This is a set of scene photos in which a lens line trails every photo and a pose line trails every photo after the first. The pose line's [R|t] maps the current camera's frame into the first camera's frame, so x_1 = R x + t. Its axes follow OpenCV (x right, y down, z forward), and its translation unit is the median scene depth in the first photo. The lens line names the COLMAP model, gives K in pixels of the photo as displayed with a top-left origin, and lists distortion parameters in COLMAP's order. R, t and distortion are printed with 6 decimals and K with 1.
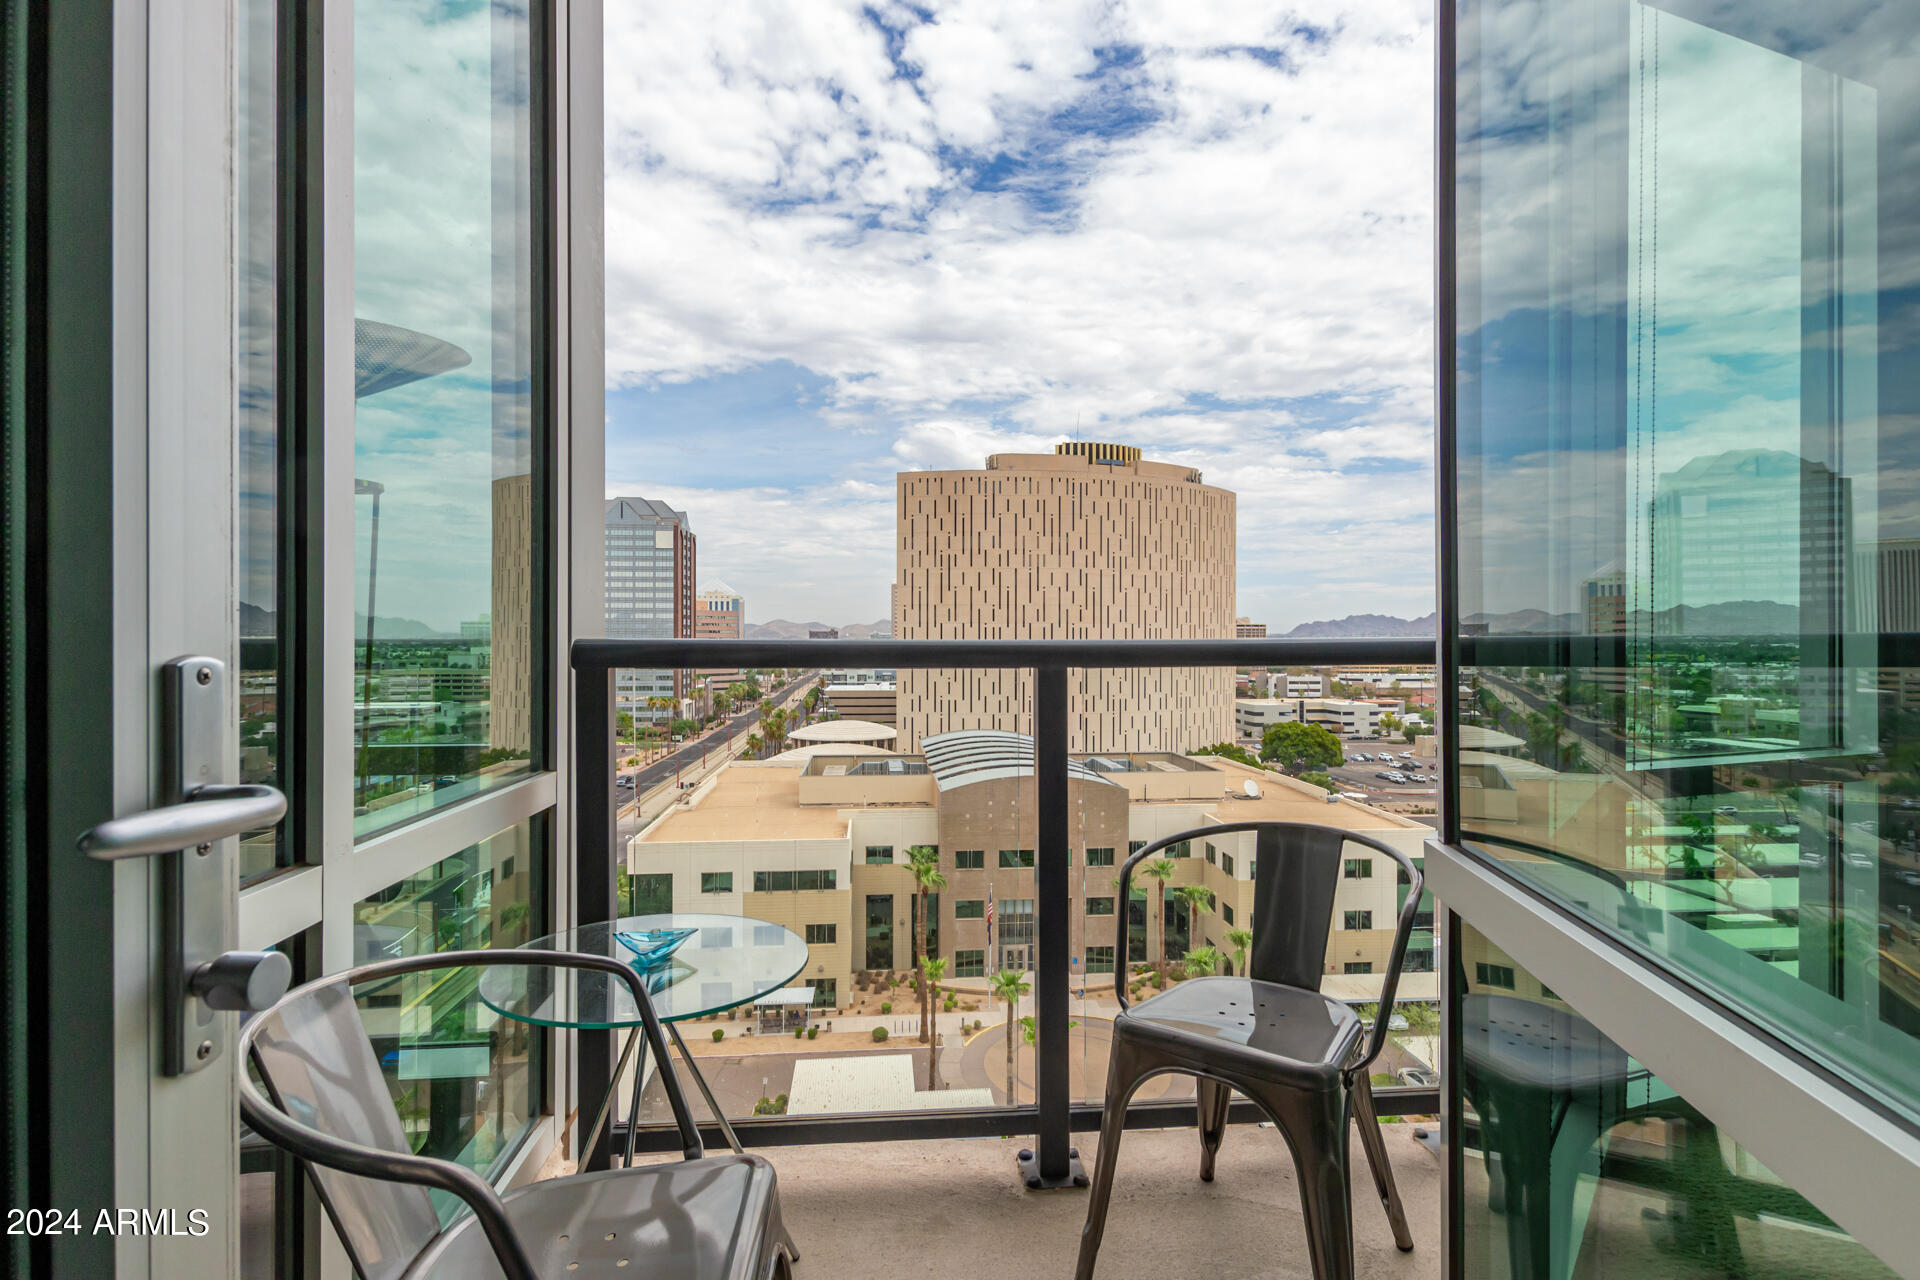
lens RADIAL K [[908.1, 0, 971.8], [0, 908.1, 642.3], [0, 0, 1]] dist [0.010581, -0.002110]
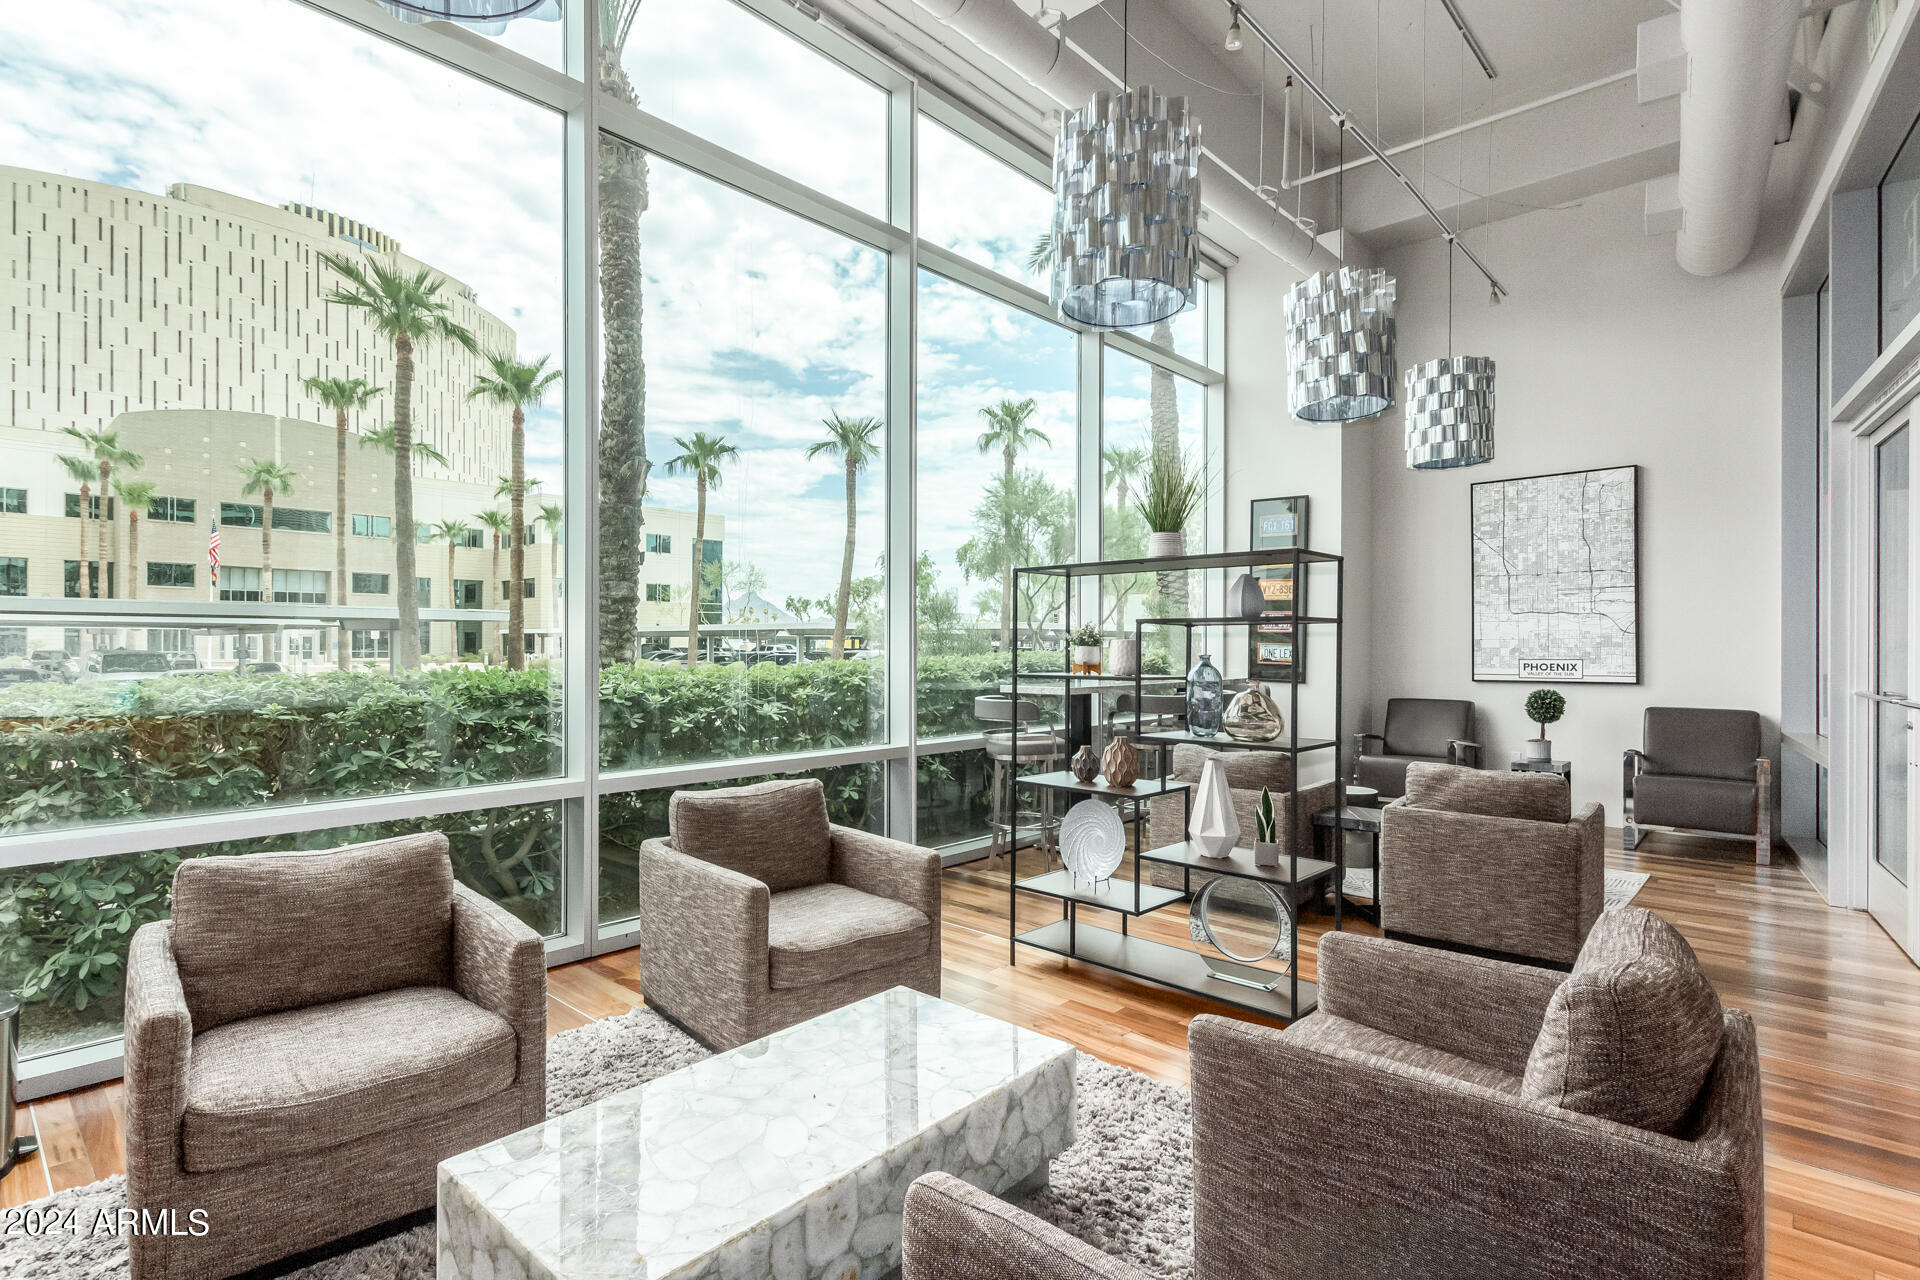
lens RADIAL K [[936.1, 0, 967.1], [0, 936.1, 651.2], [0, 0, 1]] dist [0.001203, -0.000778]
pose [[0.735460, -0.002403, 0.677564, -0.023180], [0.005527, 0.999982, -0.002453, 0.191188], [-0.677545, 0.005549, 0.735460, -0.019203]]
